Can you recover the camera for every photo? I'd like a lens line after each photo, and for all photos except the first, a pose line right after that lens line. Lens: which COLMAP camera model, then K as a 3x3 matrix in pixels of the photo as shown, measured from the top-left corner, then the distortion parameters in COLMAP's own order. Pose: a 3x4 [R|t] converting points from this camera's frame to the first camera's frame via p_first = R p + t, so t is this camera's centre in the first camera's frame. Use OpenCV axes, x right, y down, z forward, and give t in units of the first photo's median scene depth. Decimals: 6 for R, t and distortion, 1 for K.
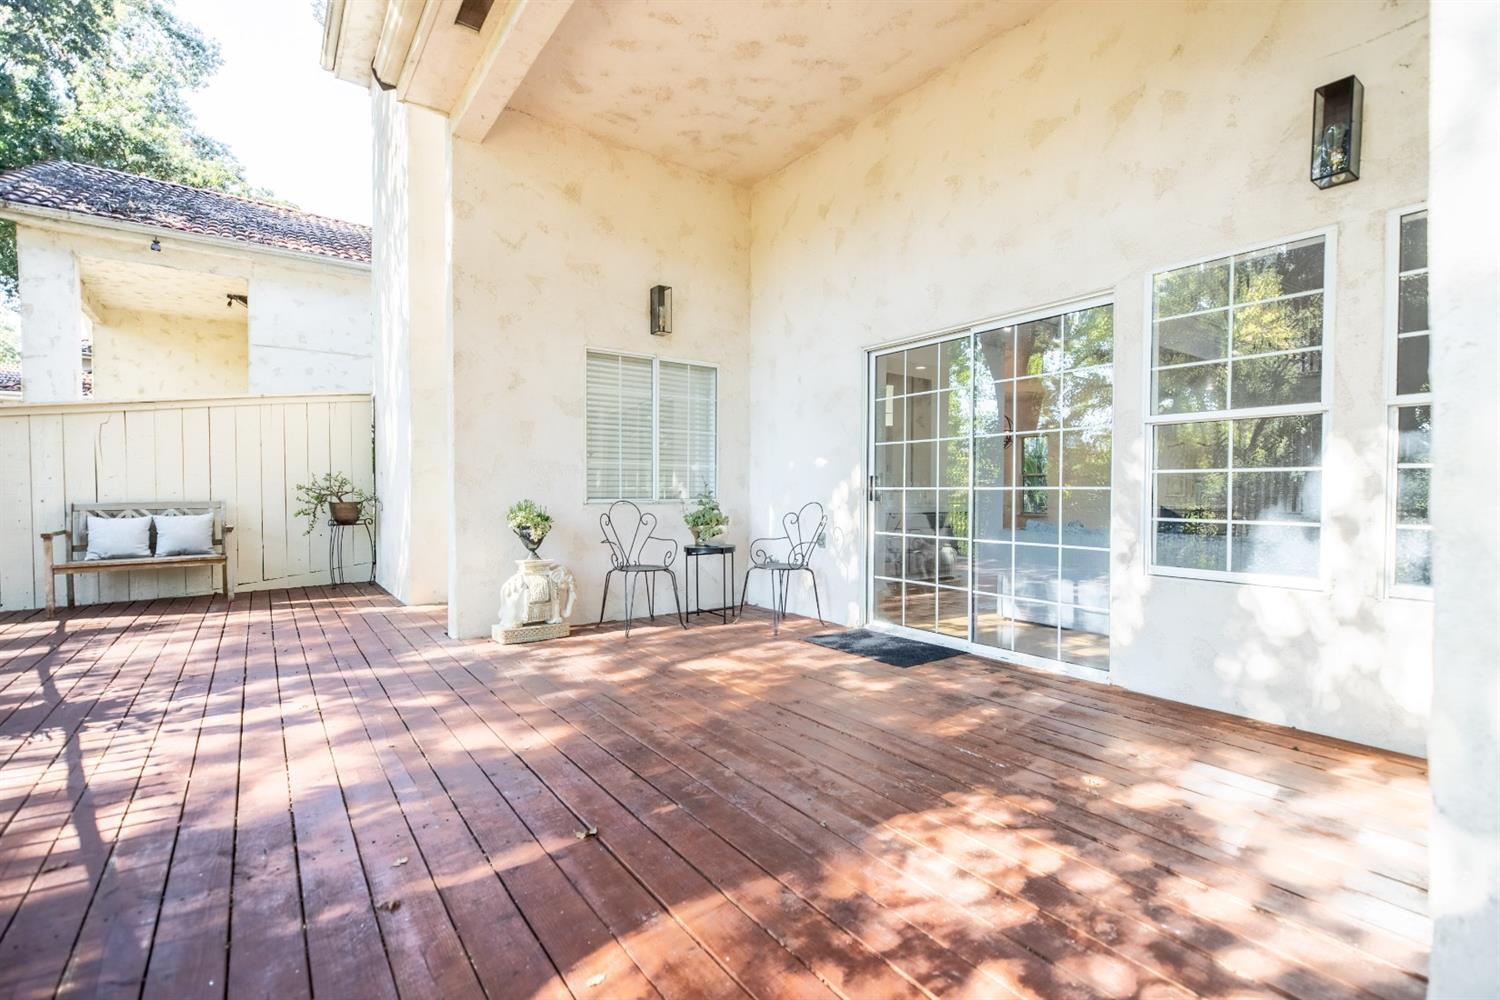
lens RADIAL K [[673.8, 0, 738.3], [0, 673.8, 498.7], [0, 0, 1]] dist [0.008779, -0.001236]
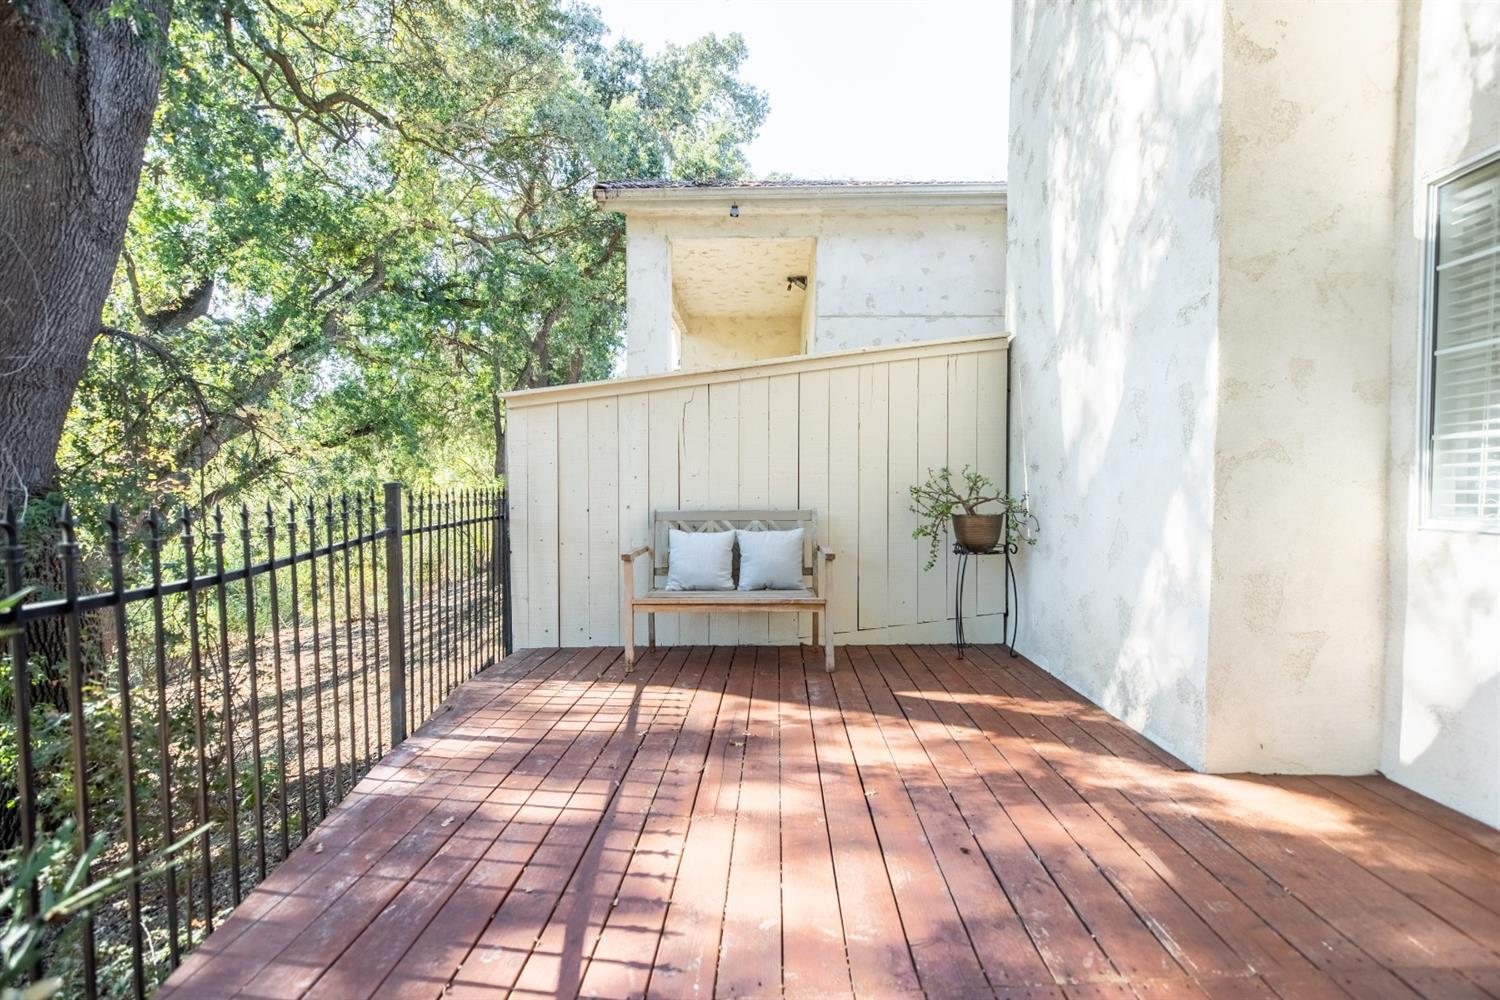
lens RADIAL K [[673.8, 0, 753.2], [0, 673.8, 500.3], [0, 0, 1]] dist [0.008779, -0.001236]
pose [[0.793211, 0.014725, -0.608769, -0.411374], [-0.013704, 0.999886, 0.006330, -0.010016], [0.608792, 0.003321, 0.793323, 0.441434]]
